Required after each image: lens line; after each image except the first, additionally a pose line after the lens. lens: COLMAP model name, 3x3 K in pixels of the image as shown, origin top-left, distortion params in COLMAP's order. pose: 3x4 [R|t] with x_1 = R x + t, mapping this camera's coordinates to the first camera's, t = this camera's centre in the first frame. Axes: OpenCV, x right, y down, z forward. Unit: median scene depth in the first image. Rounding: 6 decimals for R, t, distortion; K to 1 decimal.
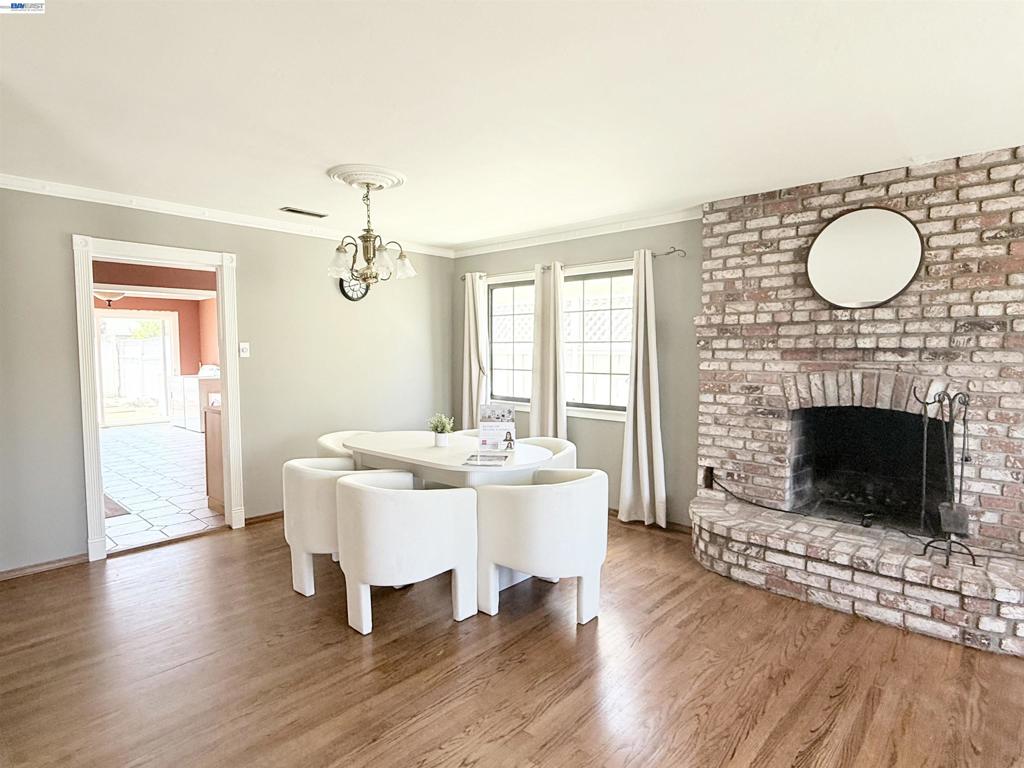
lens RADIAL K [[563.0, 0, 508.1], [0, 563.0, 384.7], [0, 0, 1]] dist [0.000509, 0.001518]
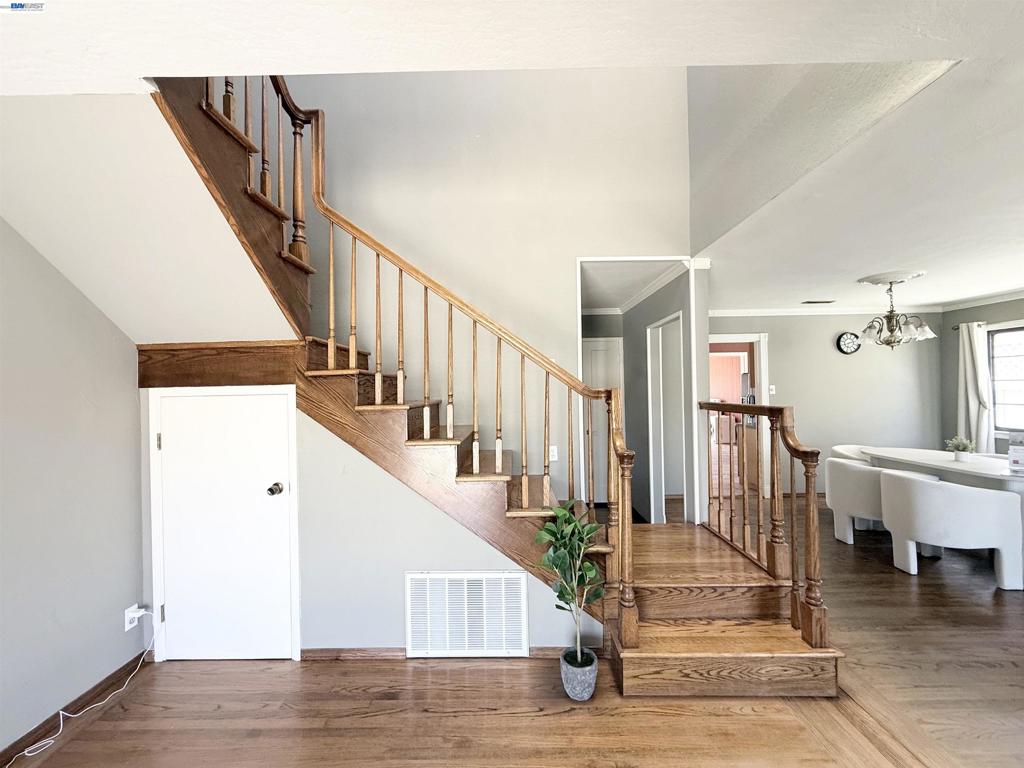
lens RADIAL K [[408.0, 0, 508.9], [0, 408.0, 383.7], [0, 0, 1]] dist [-0.004540, 0.002553]
pose [[0.669871, -0.017252, -0.742277, -0.107997], [-0.032339, 0.998103, -0.052382, 0.009941], [0.741773, 0.059094, 0.668043, -0.414696]]
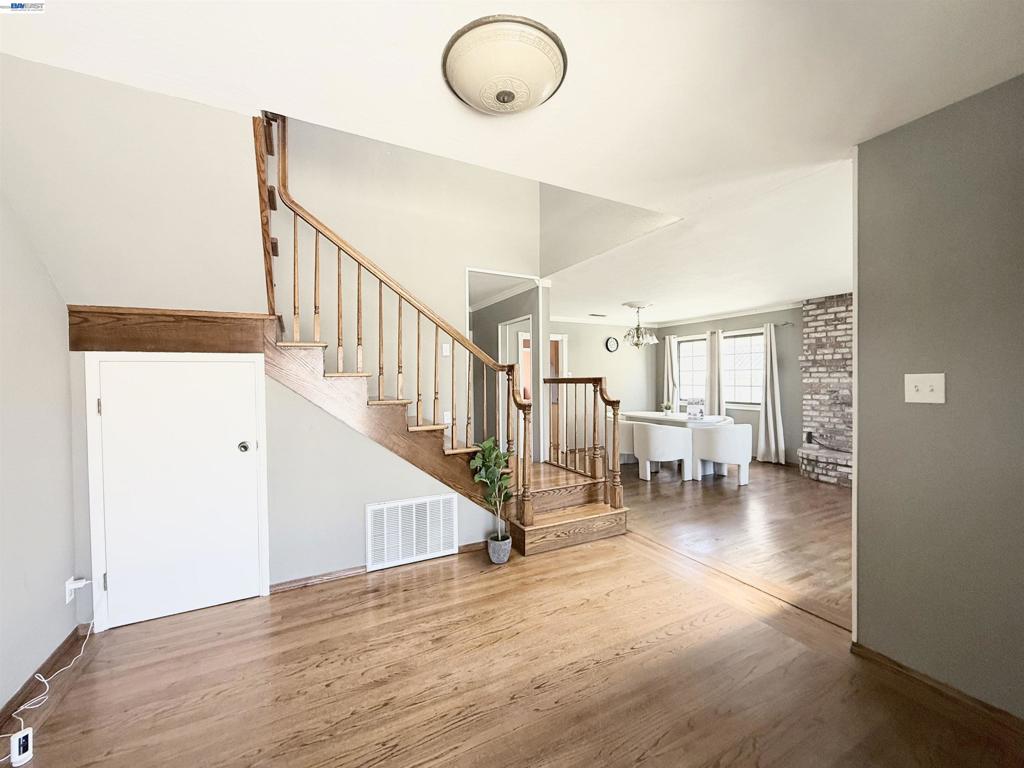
lens RADIAL K [[408.0, 0, 508.9], [0, 408.0, 383.7], [0, 0, 1]] dist [-0.004540, 0.002553]
pose [[0.940059, -0.003160, -0.340997, -0.147332], [-0.014258, 0.998718, -0.048562, 0.062843], [0.340714, 0.050513, 0.938809, -0.717072]]
